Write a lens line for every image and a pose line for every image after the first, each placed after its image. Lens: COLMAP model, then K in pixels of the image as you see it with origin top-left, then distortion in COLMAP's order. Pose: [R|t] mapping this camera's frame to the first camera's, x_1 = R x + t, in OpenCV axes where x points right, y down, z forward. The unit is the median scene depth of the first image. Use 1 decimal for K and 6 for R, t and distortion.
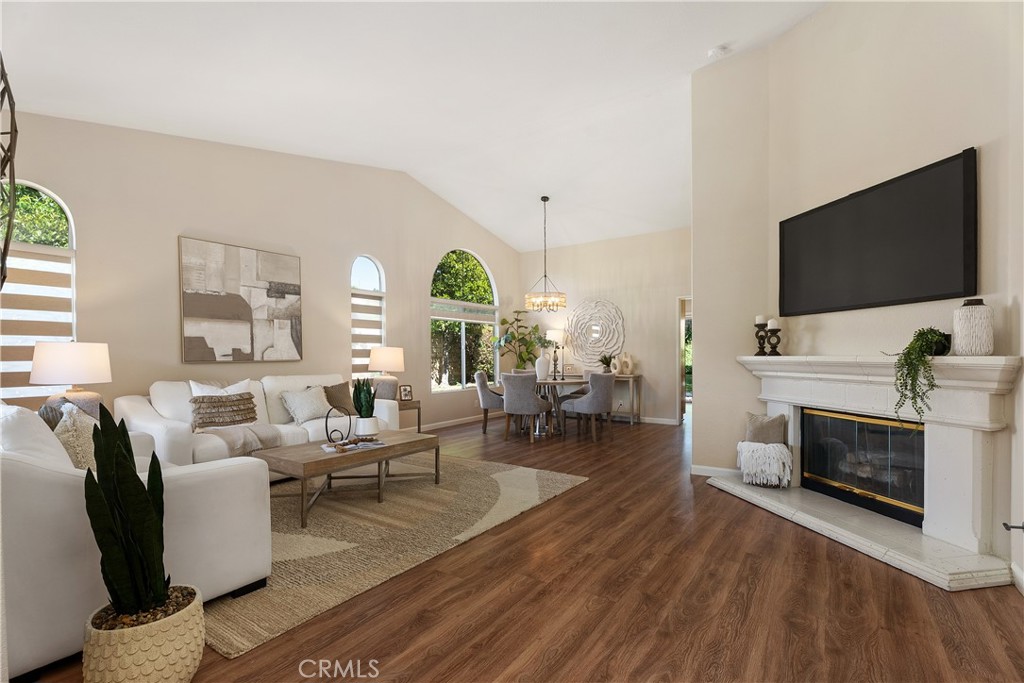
lens RADIAL K [[457.9, 0, 516.5], [0, 457.9, 358.9], [0, 0, 1]] dist [-0.010470, -0.000381]
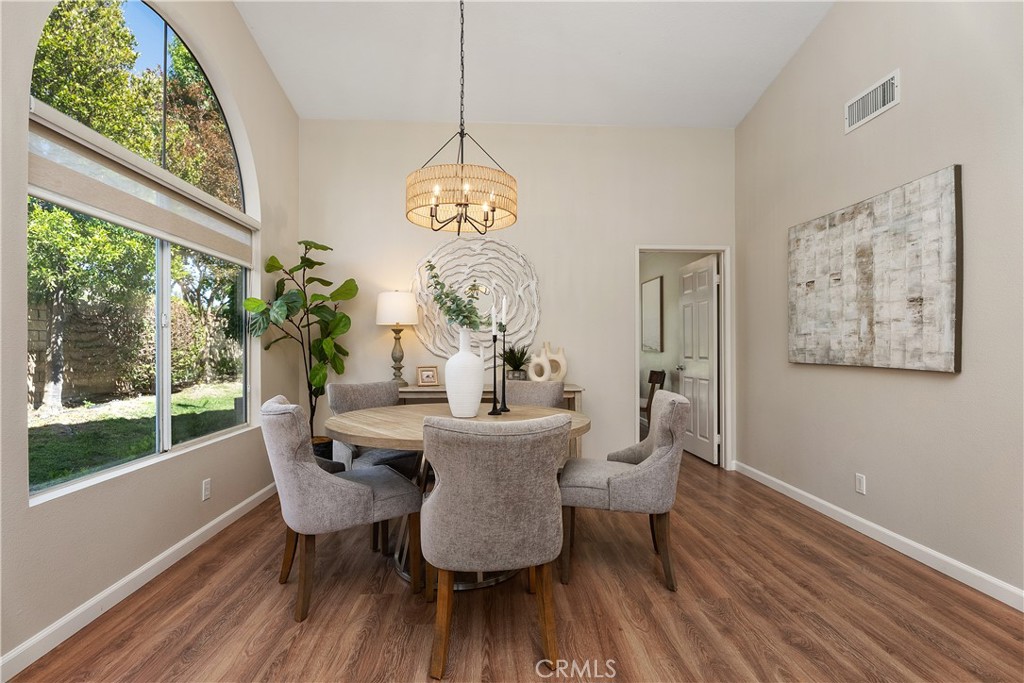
lens RADIAL K [[457.9, 0, 472.2], [0, 457.9, 345.4], [0, 0, 1]] dist [-0.010470, -0.000381]
pose [[0.813739, 0.007472, 0.581182, -0.122741], [-0.002830, 0.999956, -0.008894, -0.005923], [-0.581223, 0.005593, 0.813725, 0.590145]]
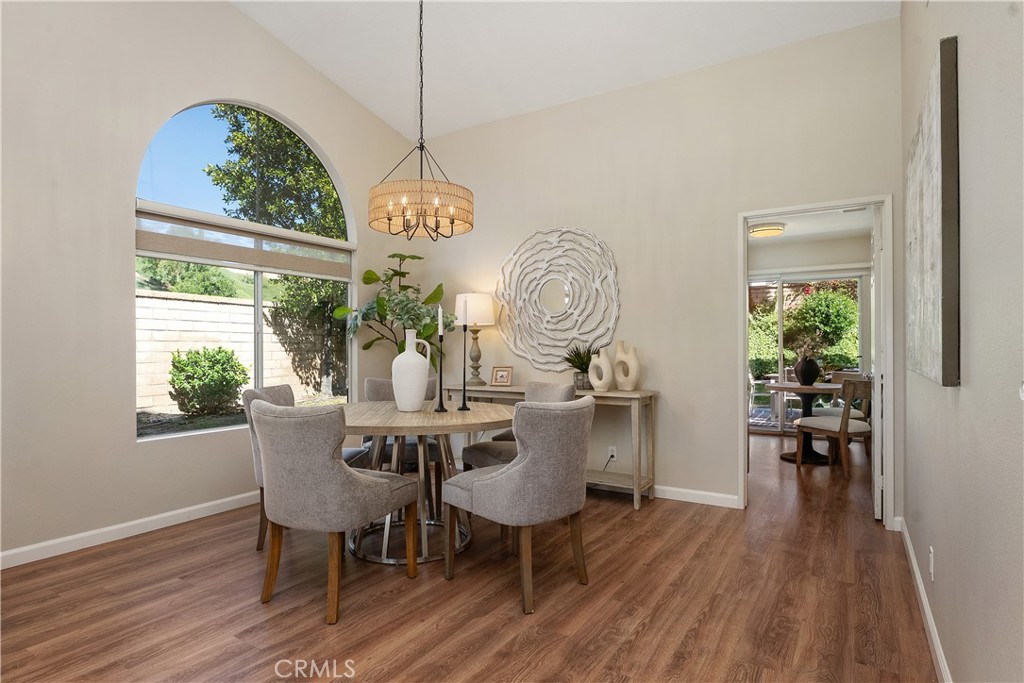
lens RADIAL K [[528.8, 0, 517.2], [0, 528.8, 344.7], [0, 0, 1]] dist [-0.010397, 0.000220]
pose [[0.999259, 0.003951, 0.038277, 0.109196], [-0.003549, 0.999938, -0.010552, -0.004869], [-0.038317, 0.010408, 0.999211, 0.459847]]
